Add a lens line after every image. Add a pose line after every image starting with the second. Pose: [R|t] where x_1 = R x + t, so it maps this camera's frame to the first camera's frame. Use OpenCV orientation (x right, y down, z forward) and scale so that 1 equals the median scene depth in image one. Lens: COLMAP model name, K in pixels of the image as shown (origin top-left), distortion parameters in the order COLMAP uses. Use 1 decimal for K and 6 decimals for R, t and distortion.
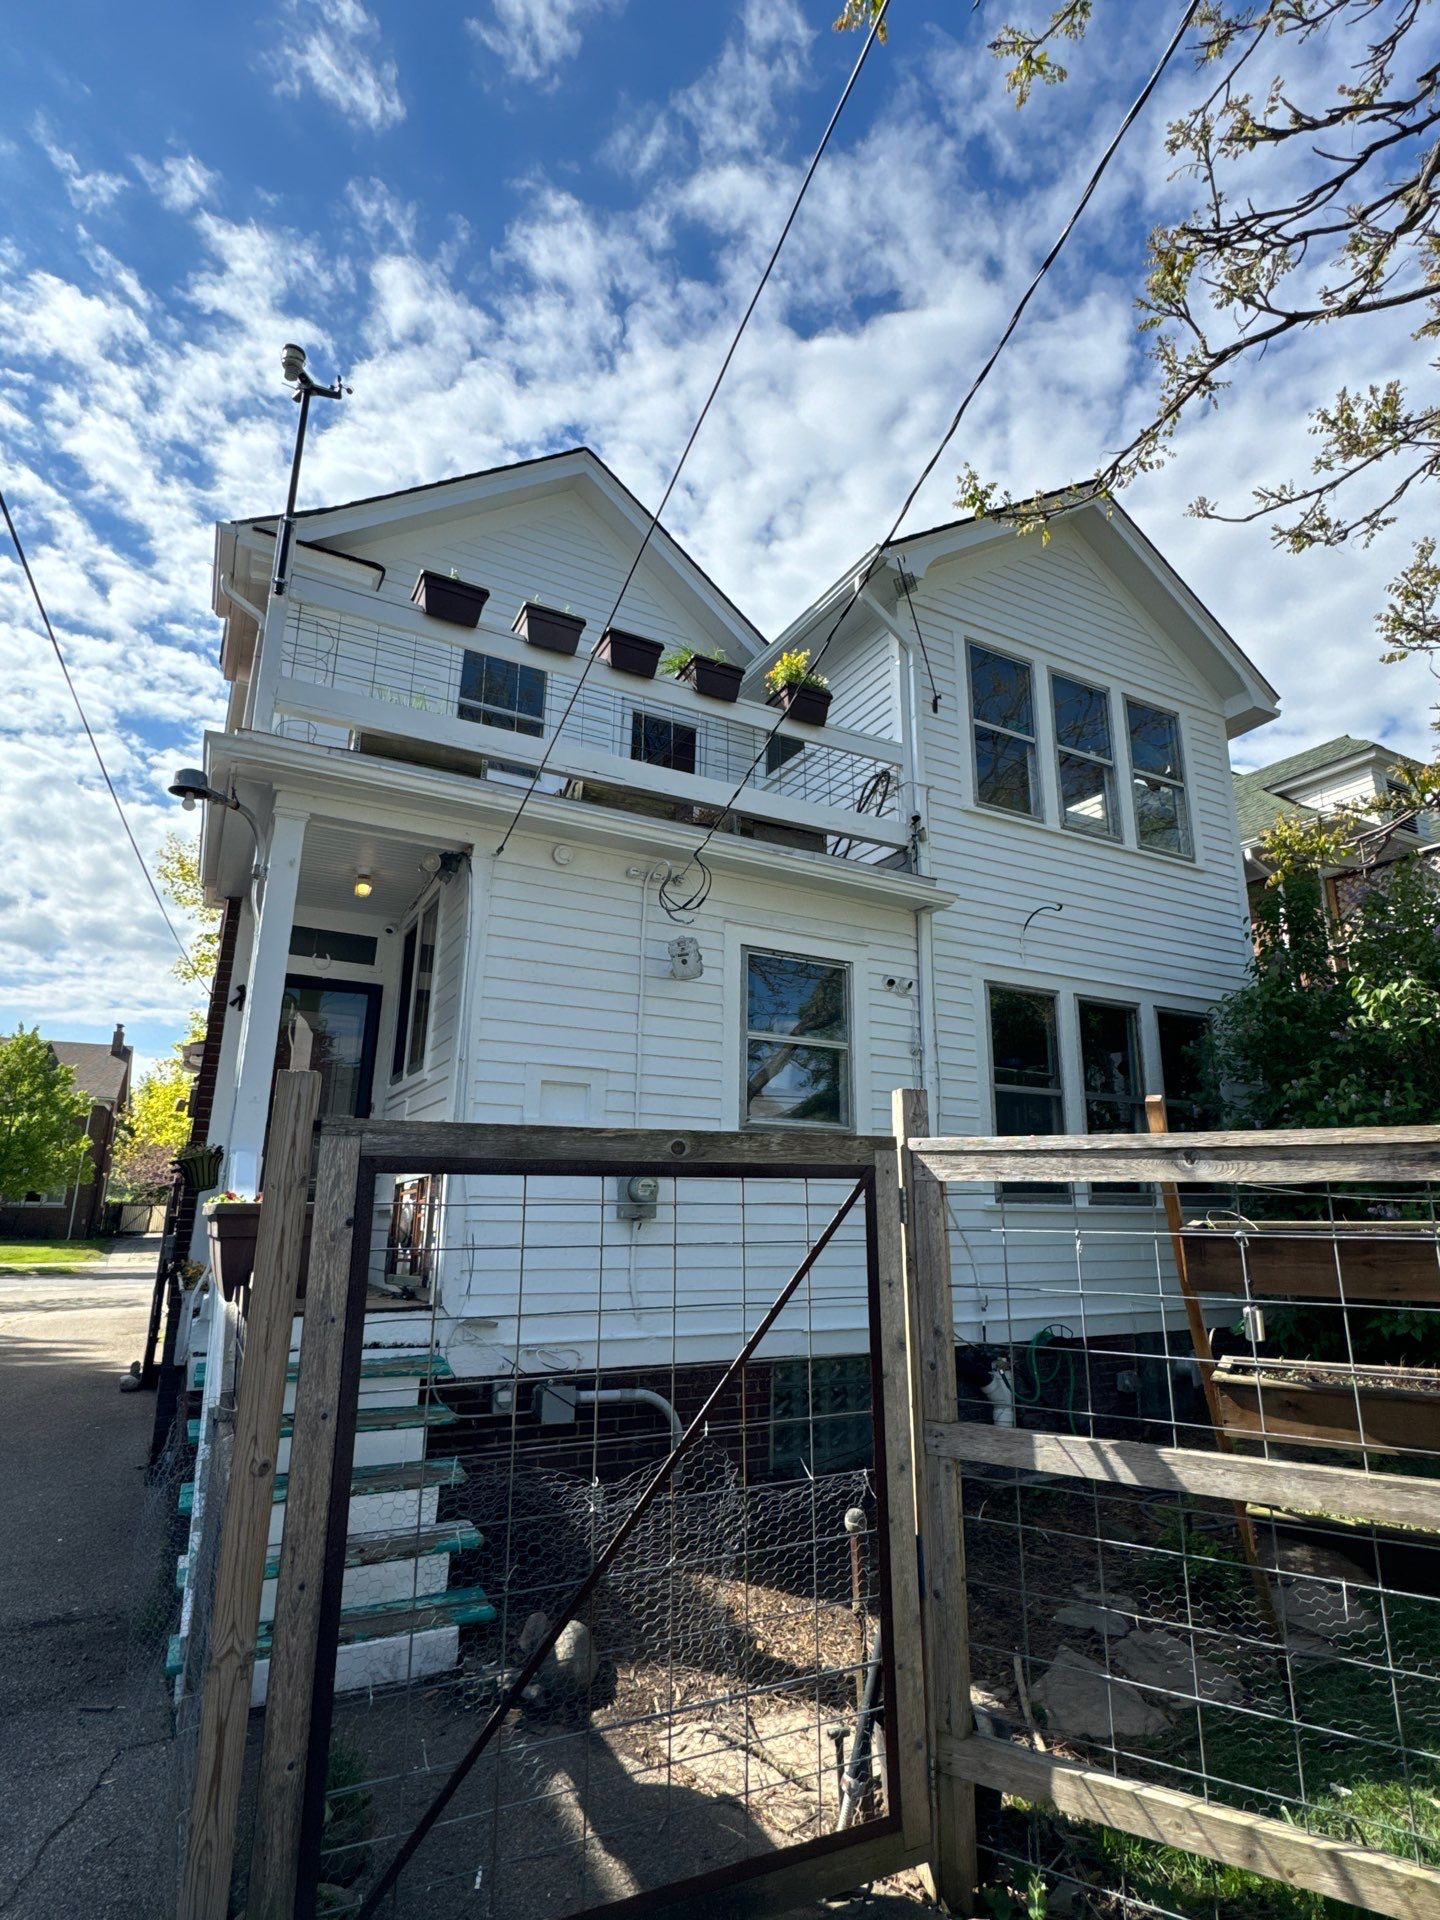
lens RADIAL K [[992.5, 0, 736.7], [0, 992.5, 969.6], [0, 0, 1]] dist [-0.001391, 0.000214]
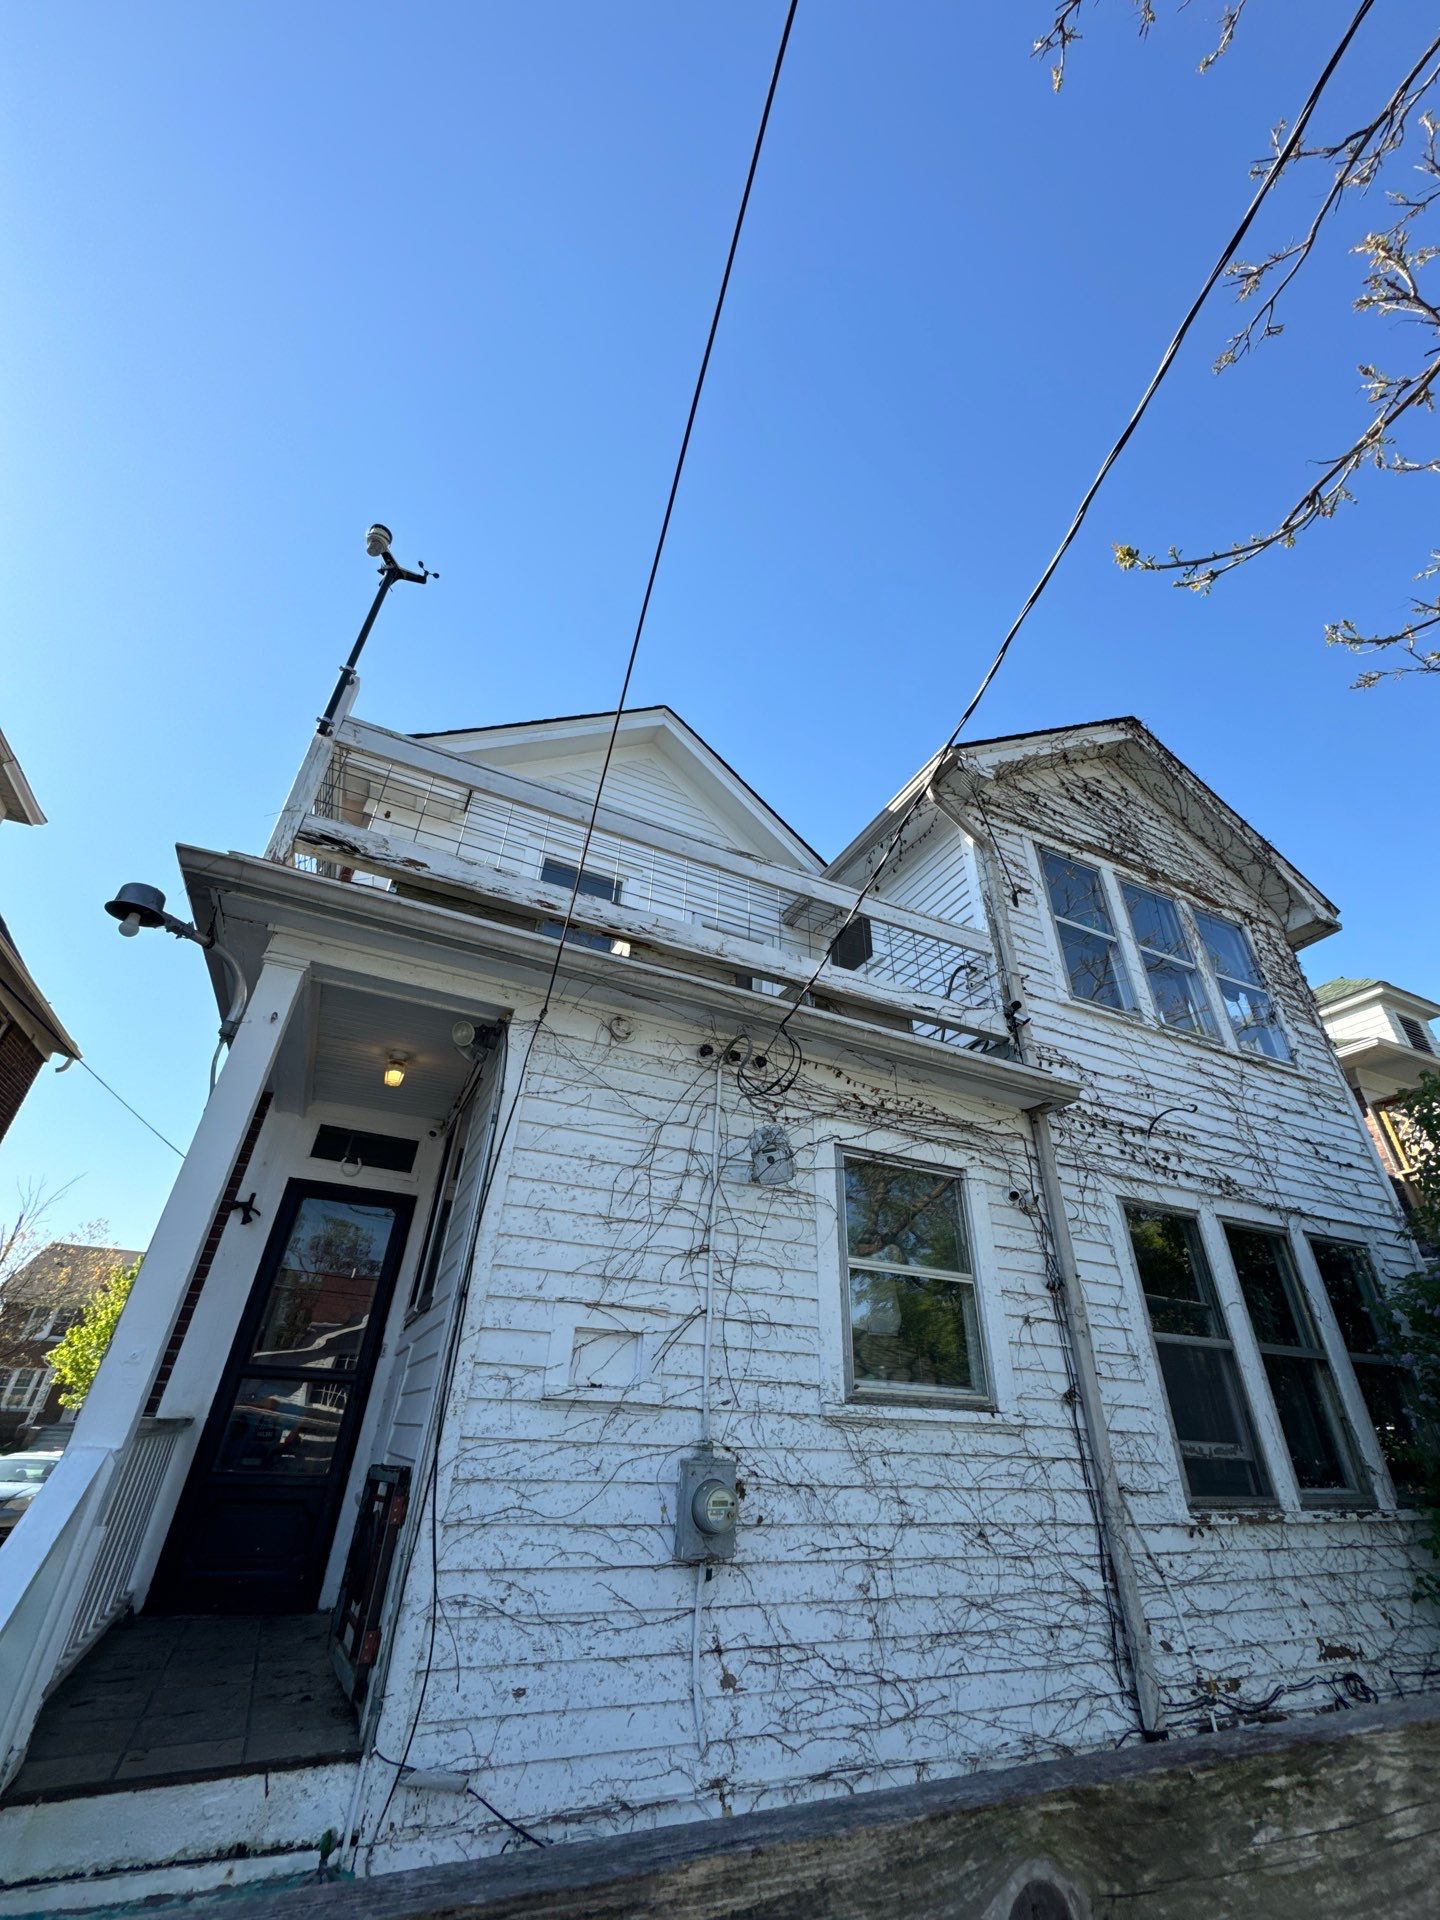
lens RADIAL K [[768.0, 0, 728.0], [0, 768.0, 962.3], [0, 0, 1]] dist [0.001899, -0.001885]
pose [[0.998375, -0.008490, -0.056346, -0.045381], [-0.008655, 0.954774, -0.297206, 0.020349], [0.056321, 0.297210, 0.953149, 0.343788]]
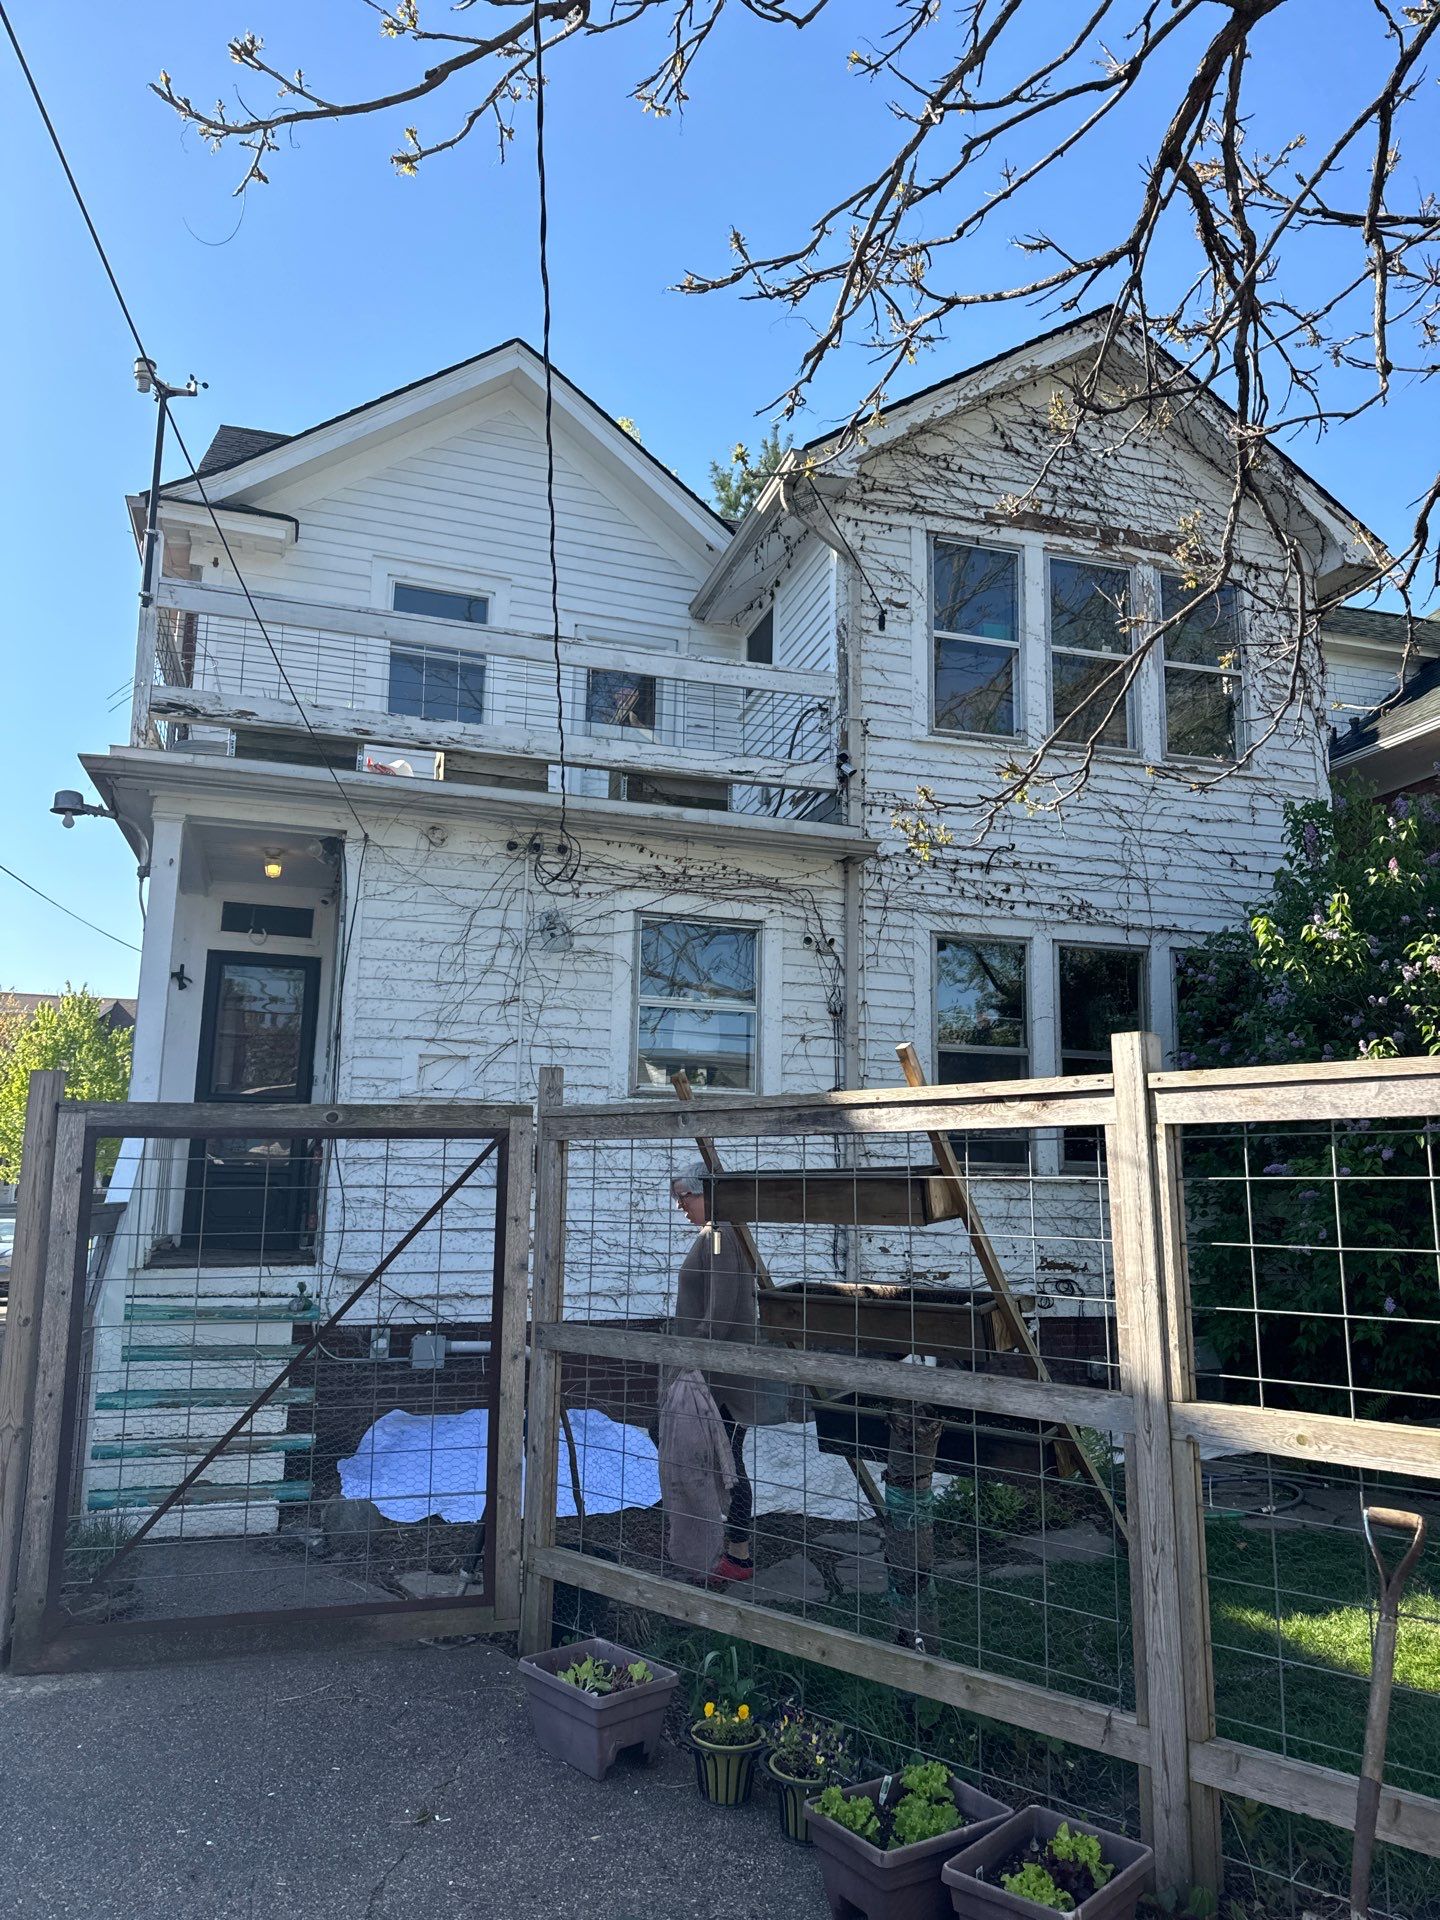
lens RADIAL K [[1358.9, 0, 737.1], [0, 1358.9, 979.4], [0, 0, 1]] dist [0.084459, -0.103930]
pose [[0.981217, -0.030296, -0.190513, 0.354066], [0.044750, 0.996398, 0.072026, -0.048977], [0.187645, -0.079199, 0.979039, -0.296089]]
